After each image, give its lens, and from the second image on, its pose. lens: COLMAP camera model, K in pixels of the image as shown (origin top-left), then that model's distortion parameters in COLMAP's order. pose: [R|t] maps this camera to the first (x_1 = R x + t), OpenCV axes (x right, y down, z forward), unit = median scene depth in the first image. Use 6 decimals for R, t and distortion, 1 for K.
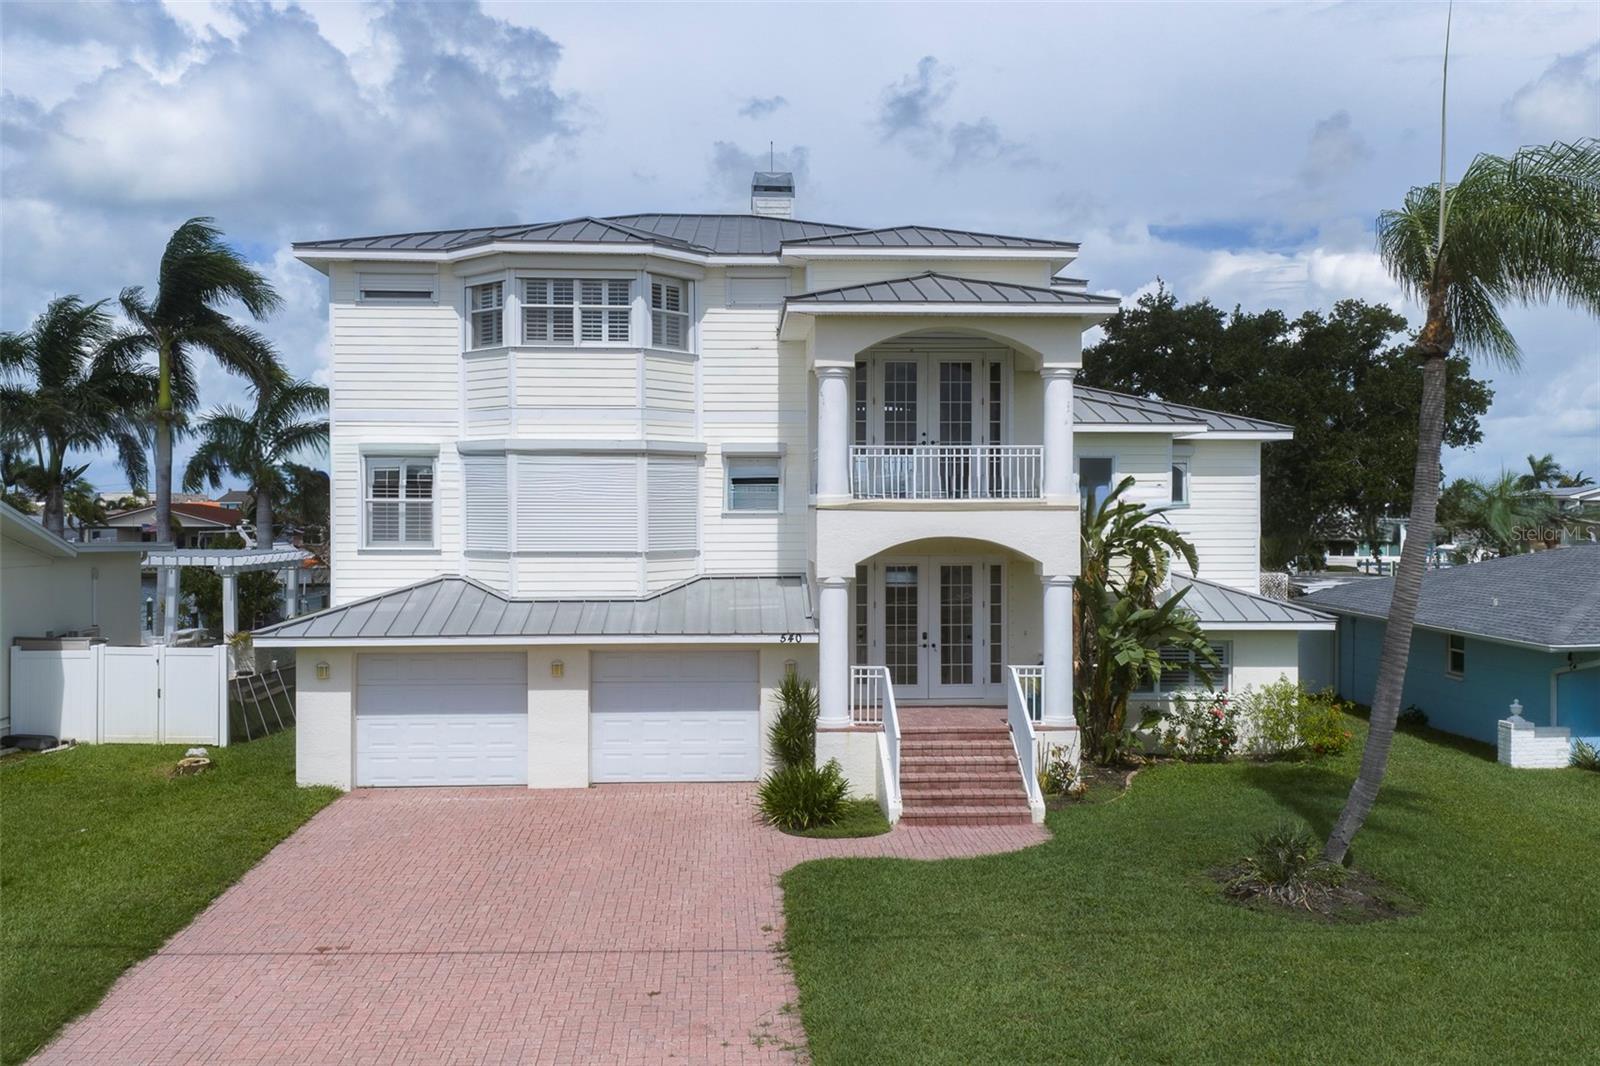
lens RADIAL K [[1327.4, 0, 800.0], [0, 1327.4, 533.0], [0, 0, 1]] dist [-0.000495, 0.001128]
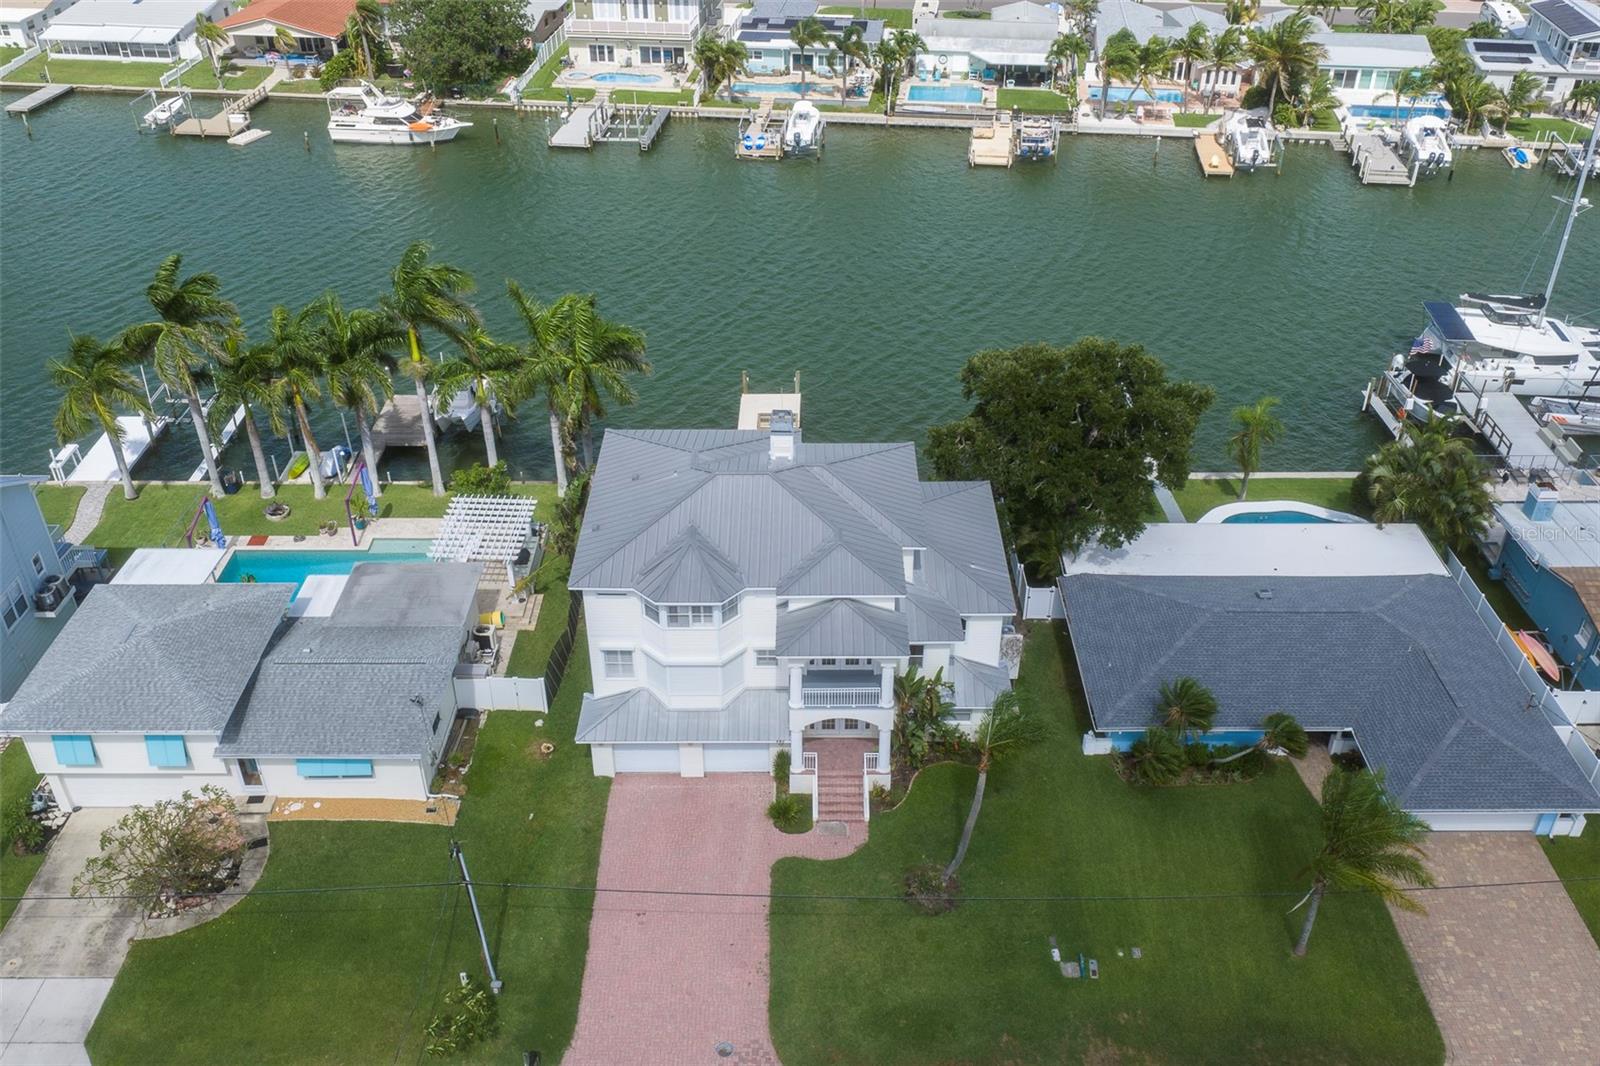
lens RADIAL K [[1385.6, 0, 800.0], [0, 1385.6, 533.0], [0, 0, 1]] dist [-0.000760, 0.002994]
pose [[0.998640, 0.028645, -0.043560, 0.137632], [-0.000390, 0.839609, 0.543191, -1.725752], [0.052133, -0.542435, 0.838478, -1.033867]]
